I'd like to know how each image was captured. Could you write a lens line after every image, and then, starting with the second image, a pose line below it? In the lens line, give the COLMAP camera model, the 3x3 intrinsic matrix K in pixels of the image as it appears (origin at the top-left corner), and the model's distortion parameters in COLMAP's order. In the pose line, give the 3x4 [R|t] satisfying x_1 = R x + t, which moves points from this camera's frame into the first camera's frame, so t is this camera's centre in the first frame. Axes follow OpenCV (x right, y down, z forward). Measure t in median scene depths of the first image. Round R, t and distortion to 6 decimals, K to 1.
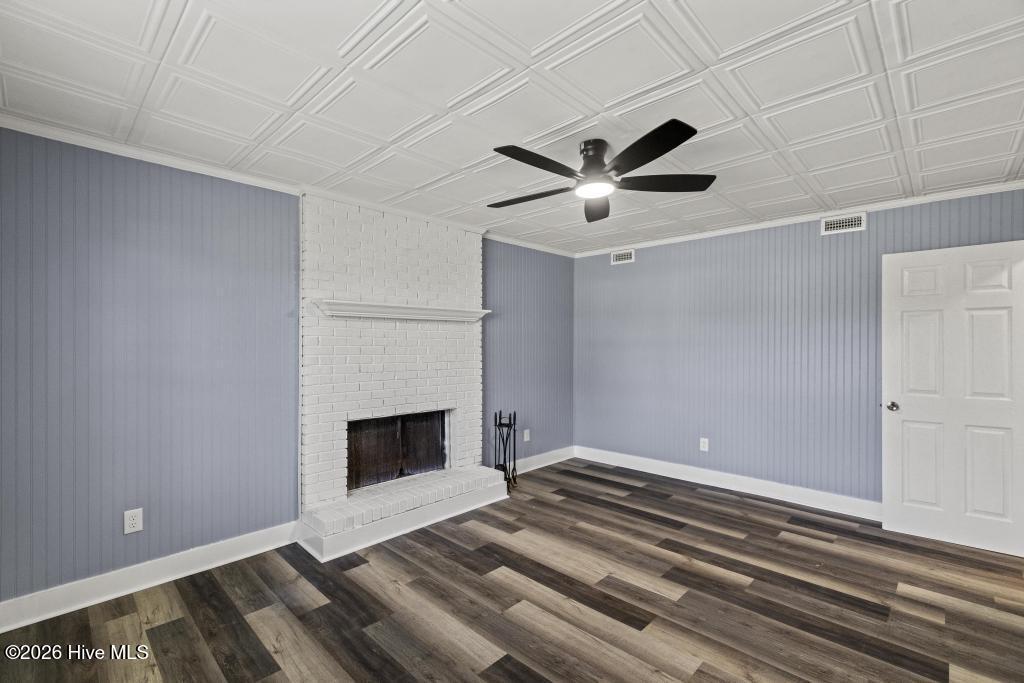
lens RADIAL K [[457.7, 0, 515.3], [0, 457.7, 344.1], [0, 0, 1]] dist [0.004368, -0.001361]
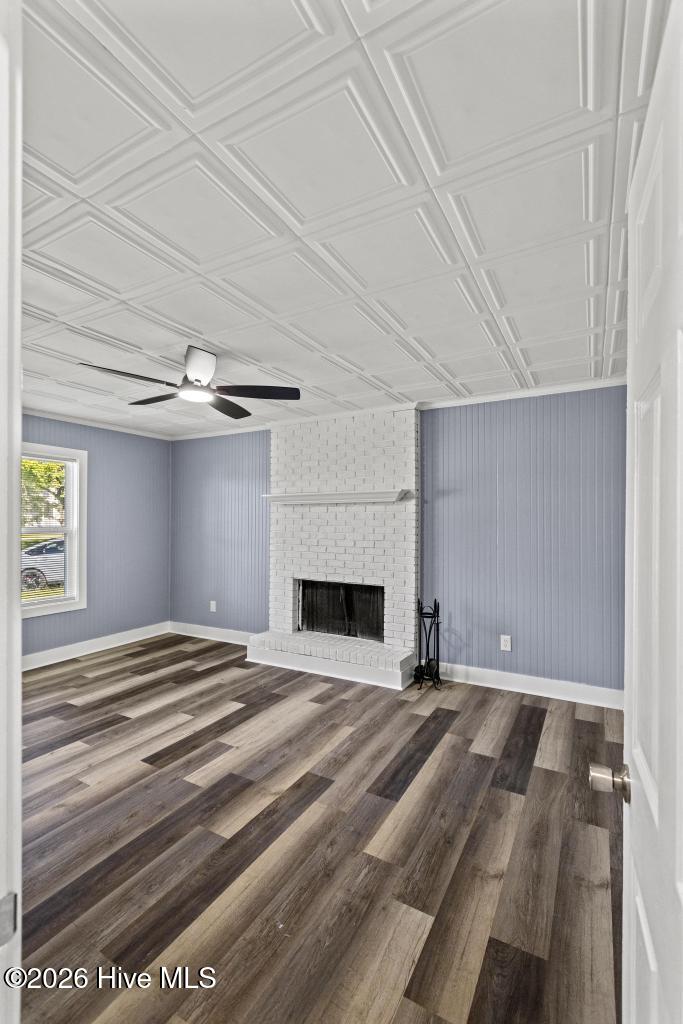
lens RADIAL K [[457.7, 0, 335.6], [0, 457.7, 510.5], [0, 0, 1]] dist [0.004368, -0.001361]
pose [[0.239163, -0.020631, -0.970760, 1.193166], [0.001252, 0.999780, -0.020939, -0.012785], [0.970979, 0.003792, 0.239136, 0.901096]]
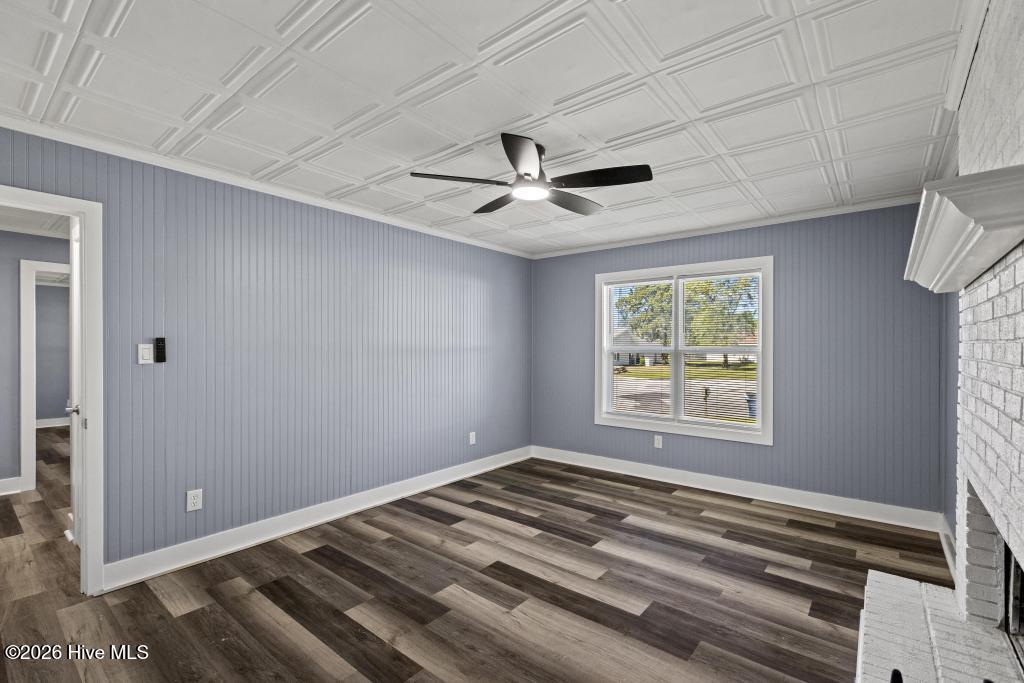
lens RADIAL K [[457.7, 0, 514.5], [0, 457.7, 341.5], [0, 0, 1]] dist [0.004368, -0.001361]
pose [[-0.996771, -0.003031, -0.080243, 0.247728], [-0.001783, 0.999876, -0.015630, 0.015278], [0.080280, -0.015437, -0.996653, 1.723443]]
